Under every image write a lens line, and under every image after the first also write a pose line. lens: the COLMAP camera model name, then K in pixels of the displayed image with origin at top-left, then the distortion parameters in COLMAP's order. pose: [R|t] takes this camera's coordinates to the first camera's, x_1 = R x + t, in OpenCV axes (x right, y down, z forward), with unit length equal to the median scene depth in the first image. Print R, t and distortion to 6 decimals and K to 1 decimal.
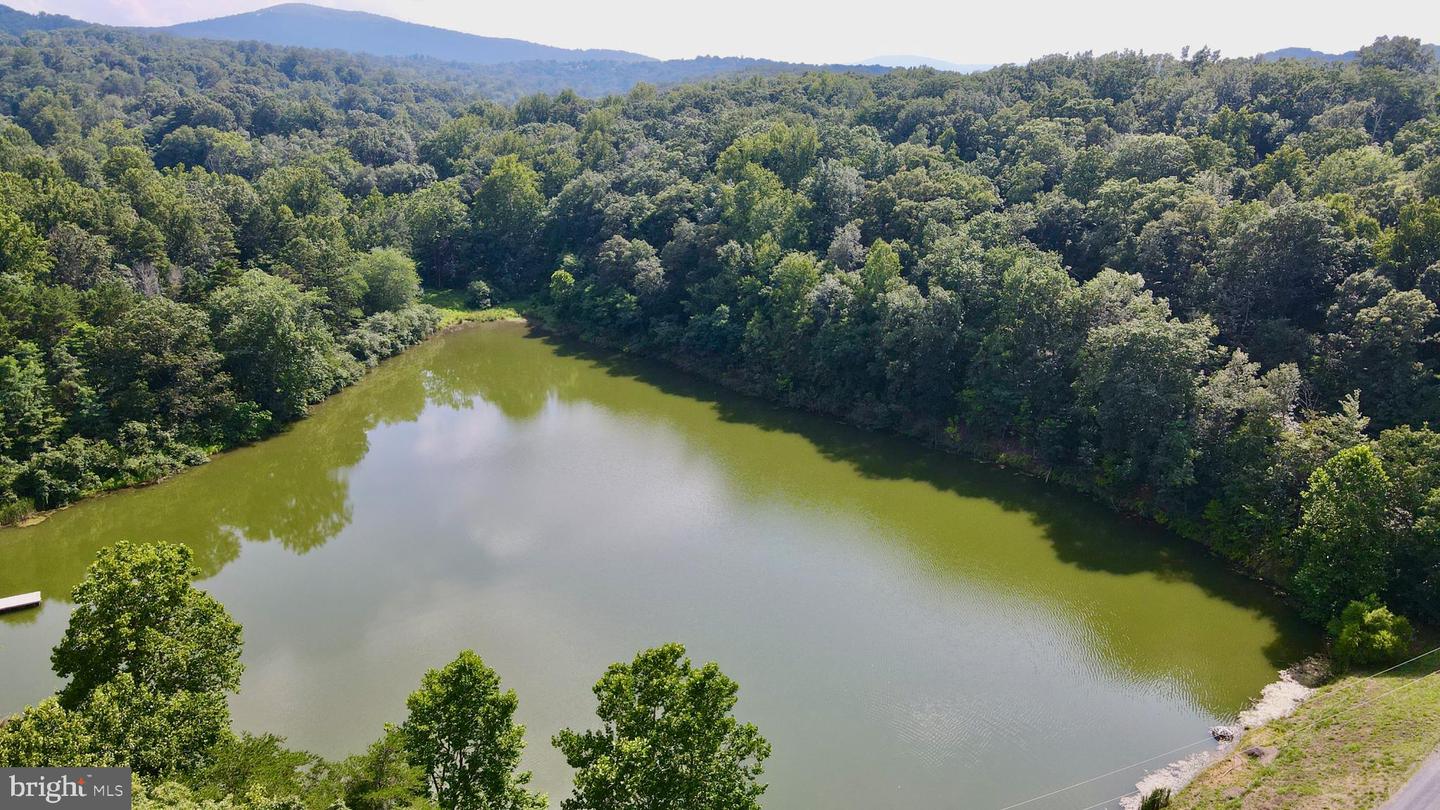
lens RADIAL K [[1074.0, 0, 718.5], [0, 1074.0, 405.8], [0, 0, 1]] dist [0.006513, 0.004550]
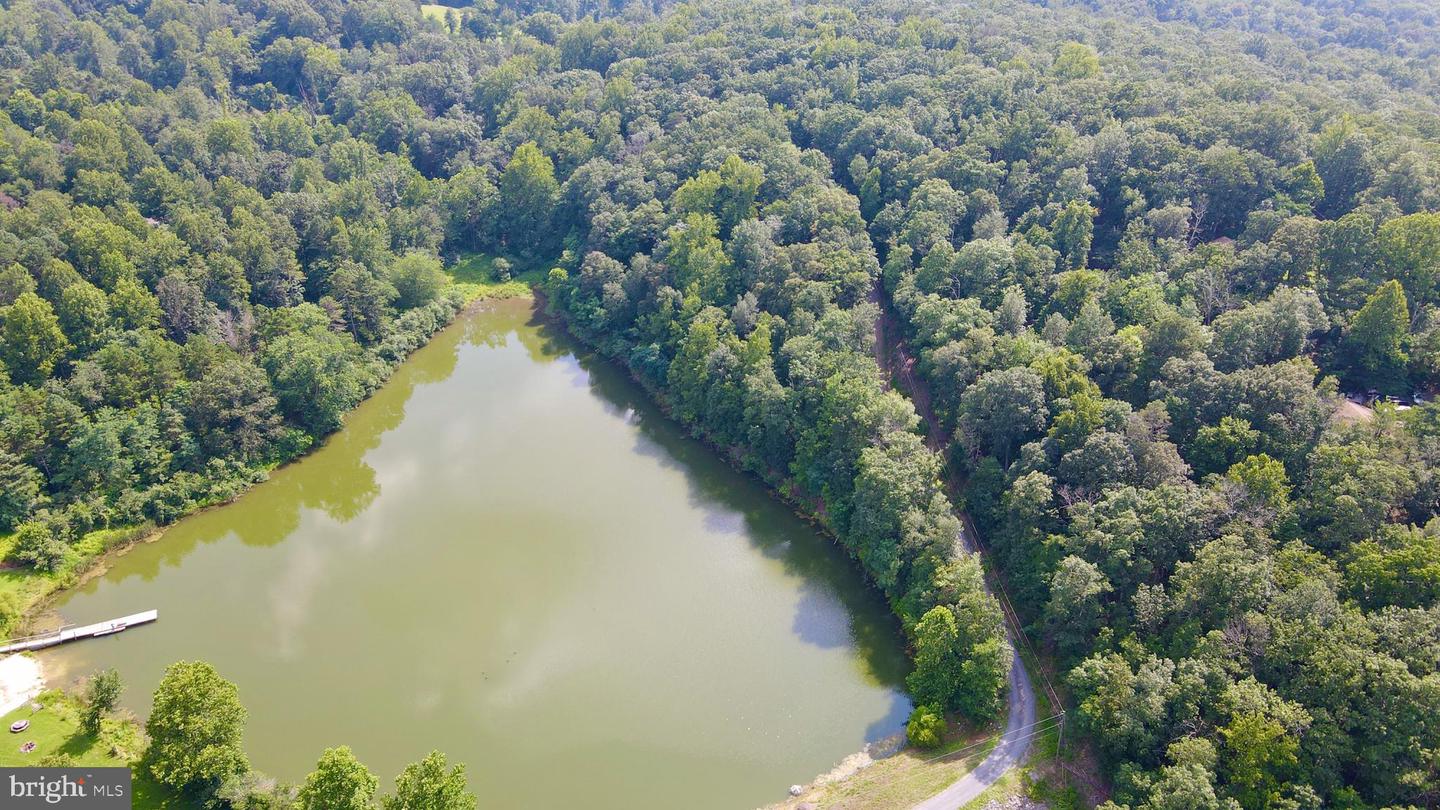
lens RADIAL K [[1080.4, 0, 720.0], [0, 1080.4, 405.0], [0, 0, 1]] dist [-0.000211, 0.004204]
pose [[0.991715, 0.055886, -0.115664, 0.315585], [-0.030151, 0.976518, 0.213316, -0.404089], [0.124869, -0.208062, 0.970112, -0.341226]]
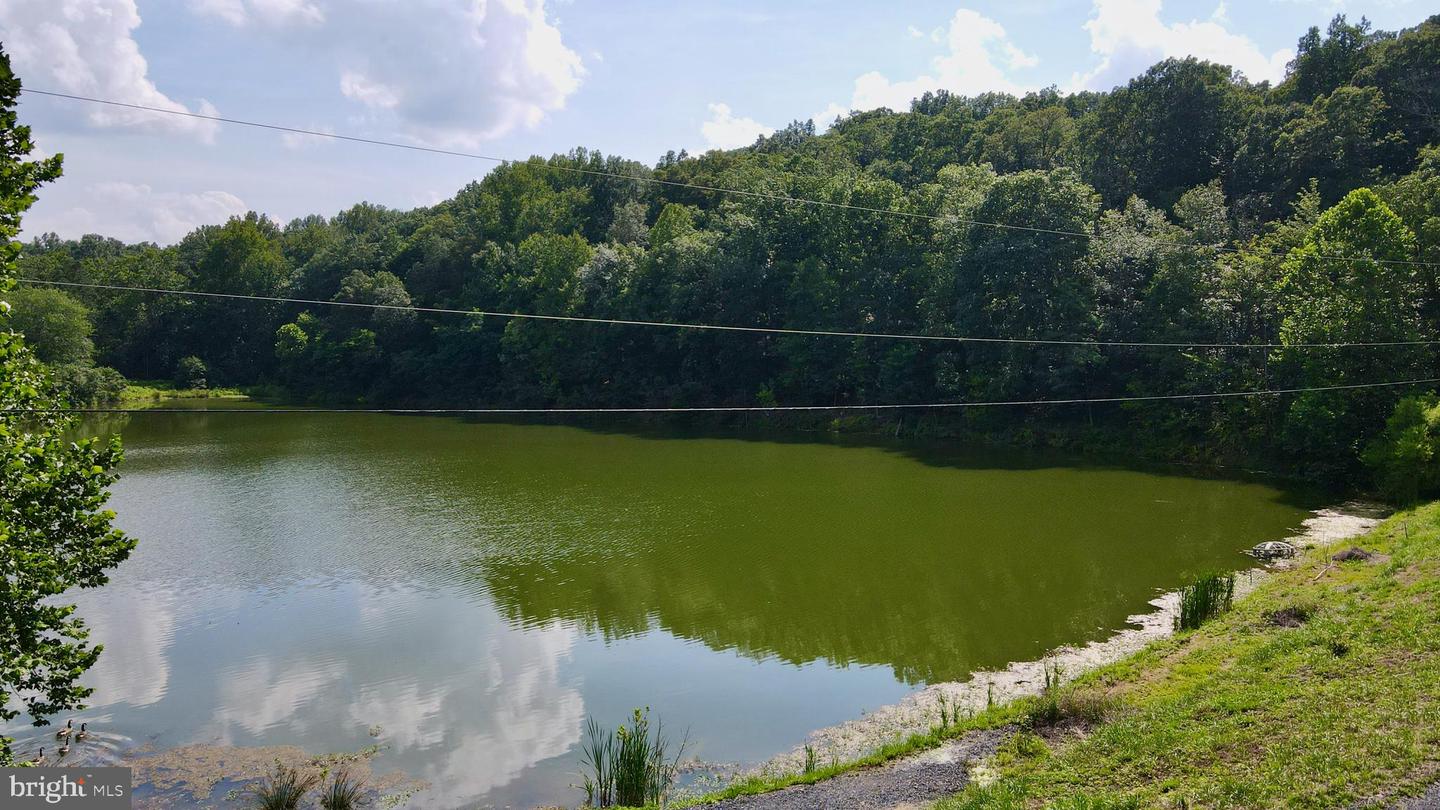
lens RADIAL K [[1065.1, 0, 722.1], [0, 1065.1, 412.7], [0, 0, 1]] dist [-0.002308, 0.026821]
pose [[0.987608, -0.014782, 0.156241, 0.079770], [0.048259, 0.975922, -0.212716, 0.206664], [-0.149335, 0.217620, 0.964542, 0.328298]]
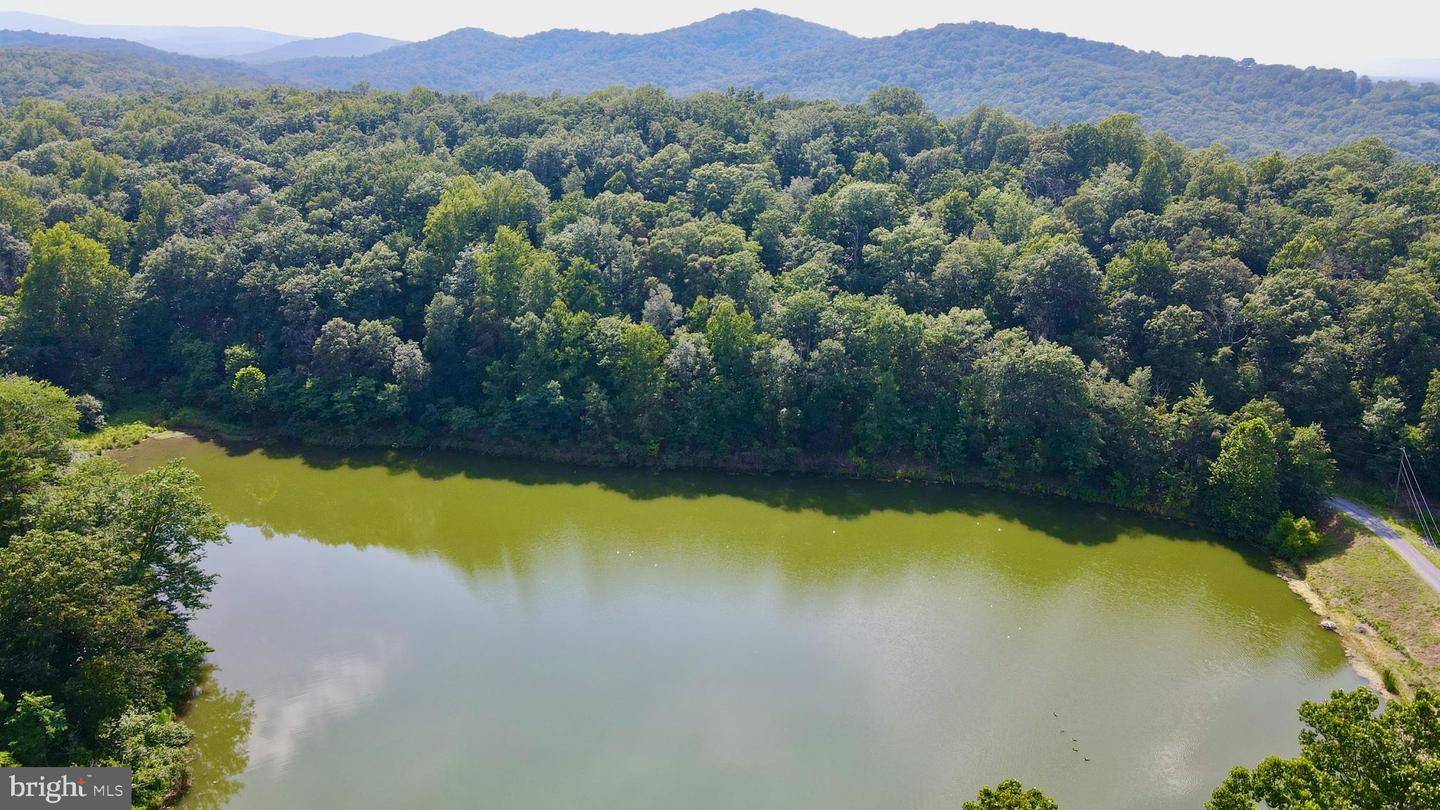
lens RADIAL K [[1074.0, 0, 718.5], [0, 1074.0, 405.8], [0, 0, 1]] dist [0.006513, 0.004550]
pose [[0.757973, -0.190191, 0.623943, -0.661878], [0.175394, 0.980745, 0.085881, -0.173988], [-0.628263, 0.044340, 0.776737, 0.205668]]
